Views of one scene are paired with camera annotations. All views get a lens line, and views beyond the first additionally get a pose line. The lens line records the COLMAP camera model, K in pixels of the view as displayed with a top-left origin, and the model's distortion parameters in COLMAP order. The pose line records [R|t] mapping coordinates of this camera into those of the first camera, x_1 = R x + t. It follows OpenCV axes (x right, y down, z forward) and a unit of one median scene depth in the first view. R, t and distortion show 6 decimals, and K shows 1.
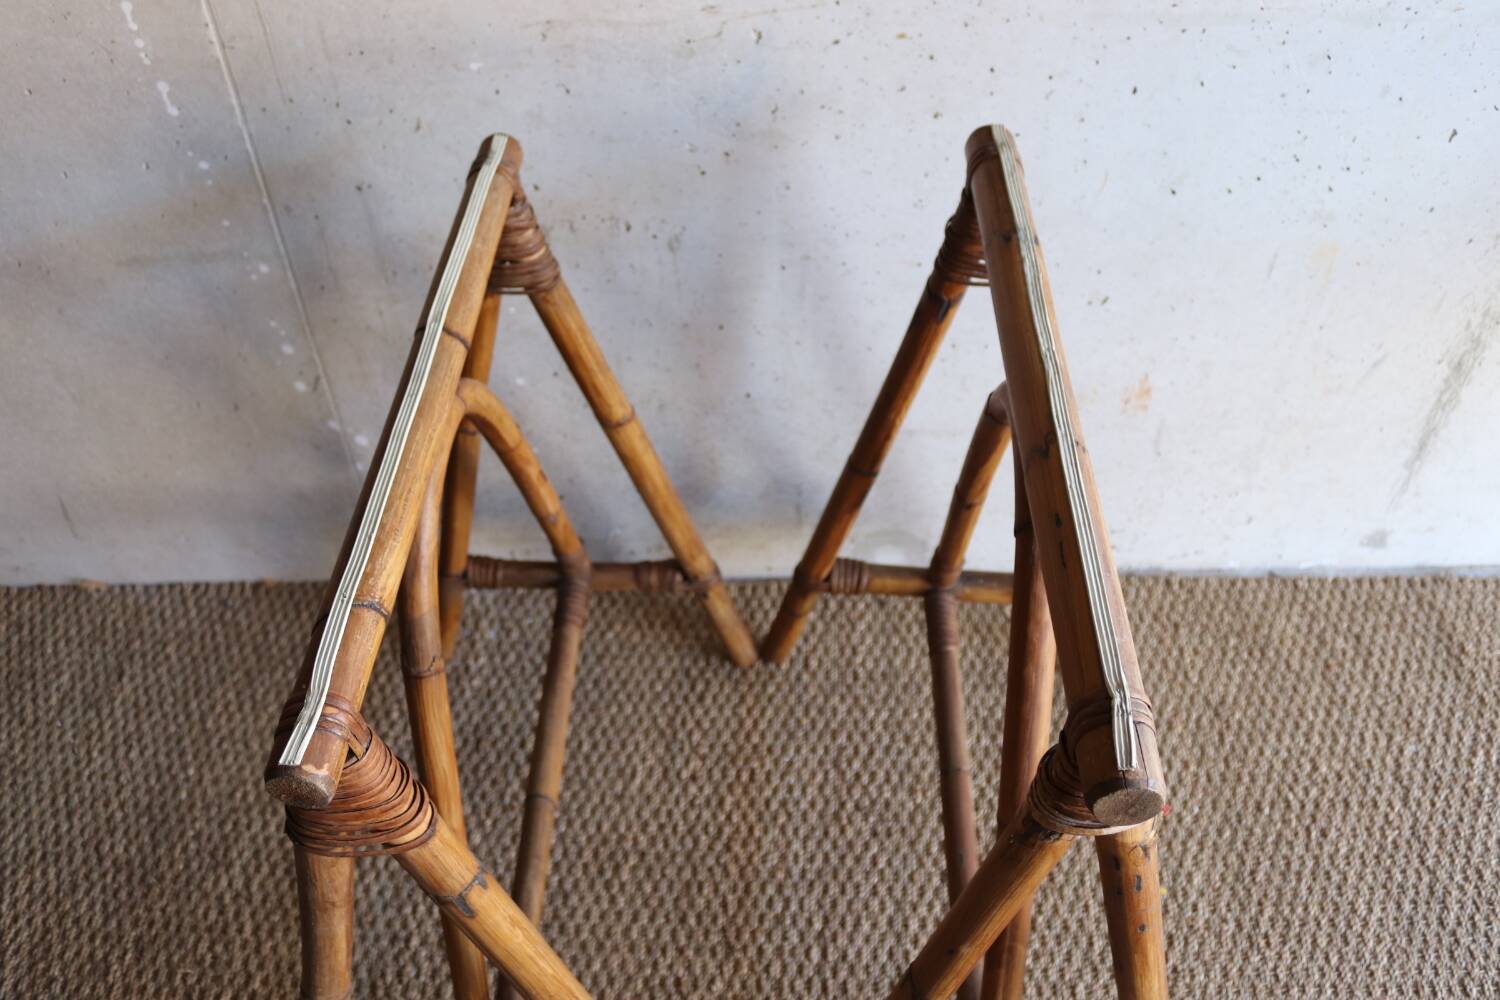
lens RADIAL K [[1320.7, 0, 769.8], [0, 1320.7, 507.1], [0, 0, 1]] dist [-0.137962, 0.114889]
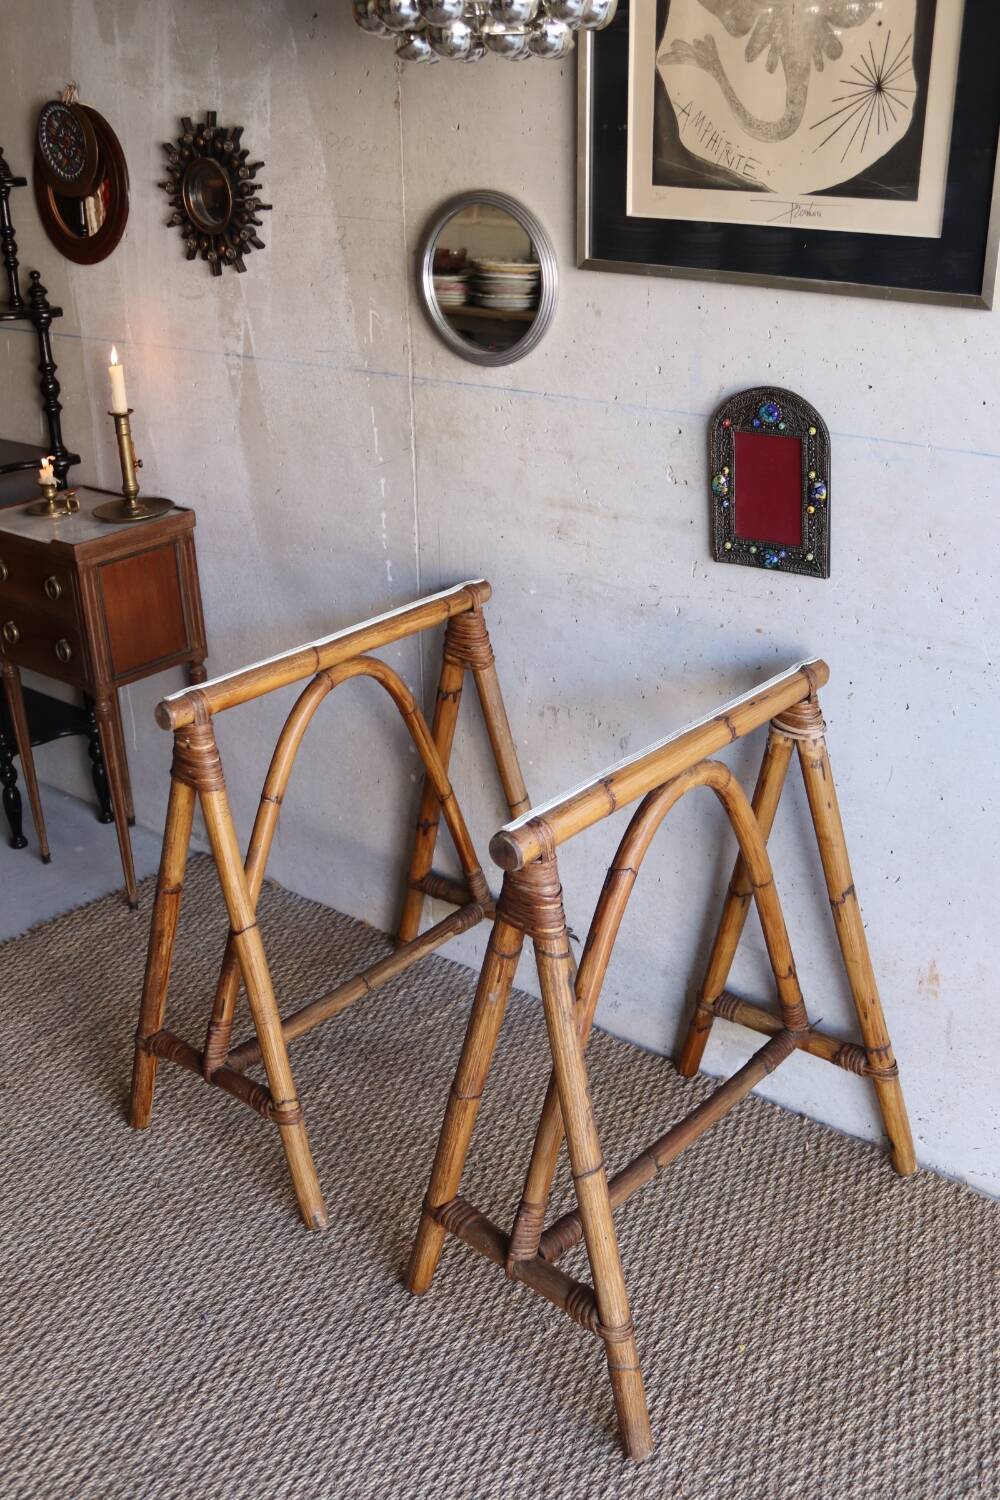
lens RADIAL K [[1485.2, 0, 504.9], [0, 1485.2, 764.7], [0, 0, 1]] dist [-0.077677, 0.000000]
pose [[0.766891, 0.266345, -0.583899, 0.739156], [-0.461404, 0.861200, -0.213170, 0.218152], [0.446077, 0.432891, 0.783339, -0.324837]]
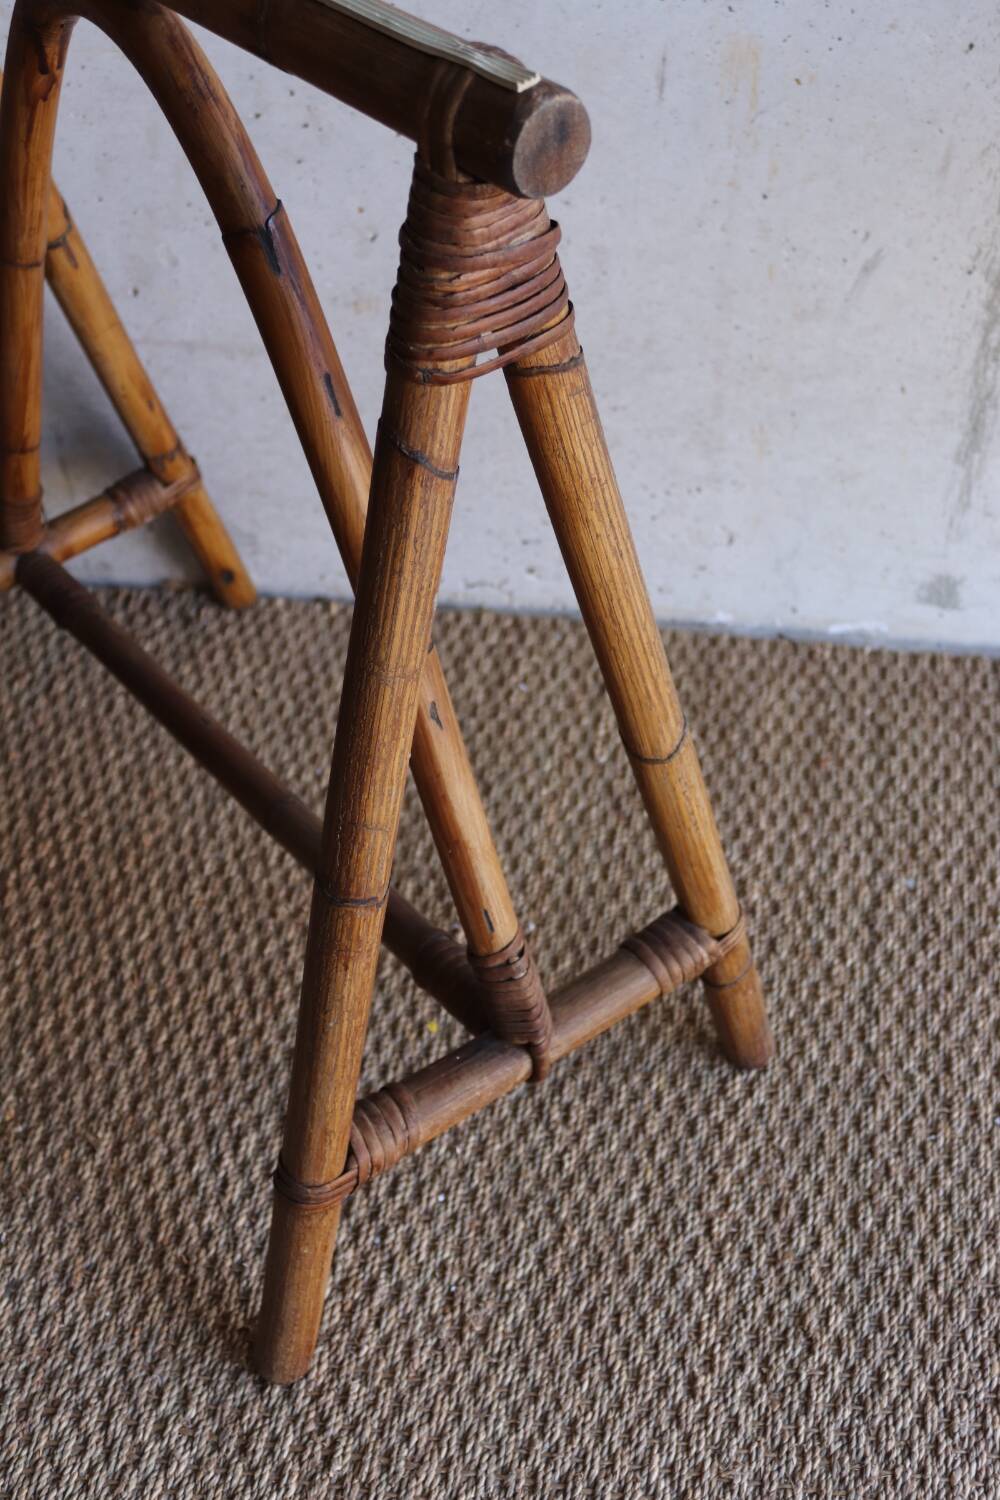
lens RADIAL K [[1772.9, 0, 505.9], [0, 1772.9, 750.4], [0, 0, 1]] dist [-0.058529, 0.000000]
pose [[0.991275, 0.091521, -0.094858, 0.399265], [-0.094657, 0.995085, -0.029095, 0.175514], [0.091729, 0.037820, 0.995066, 0.108190]]
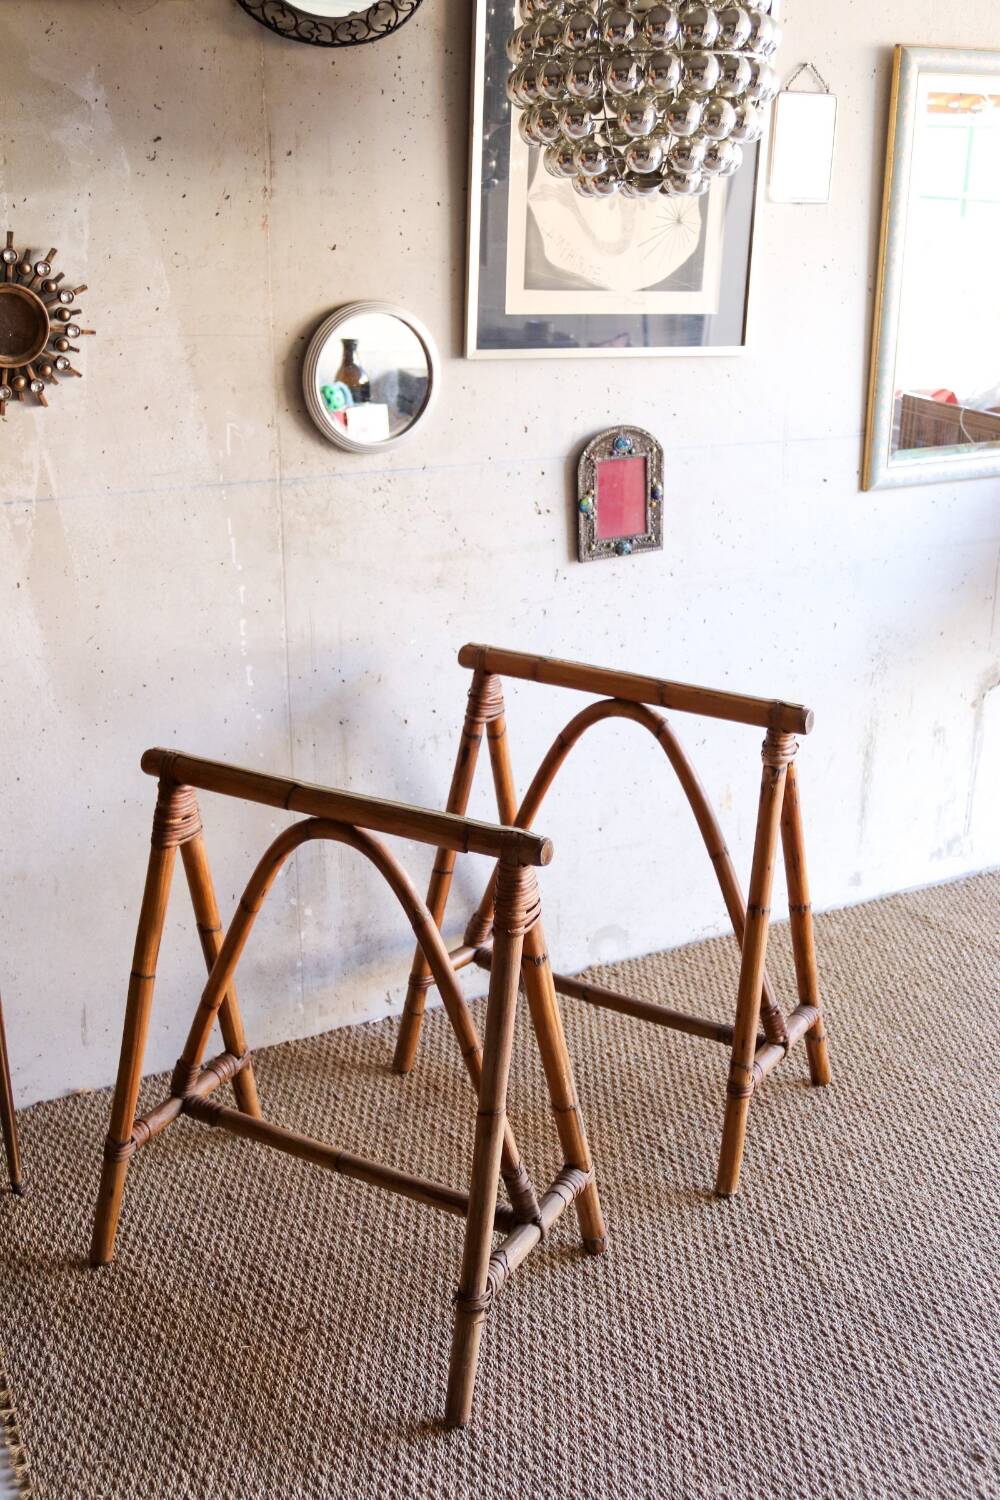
lens RADIAL K [[1415.8, 0, 522.7], [0, 1415.8, 749.2], [0, 0, 1]] dist [-0.093351, 0.000000]
pose [[0.893034, -0.139097, 0.427951, -0.810876], [0.320146, 0.864712, -0.387014, 0.529918], [-0.316222, 0.482624, 0.816749, -0.544515]]
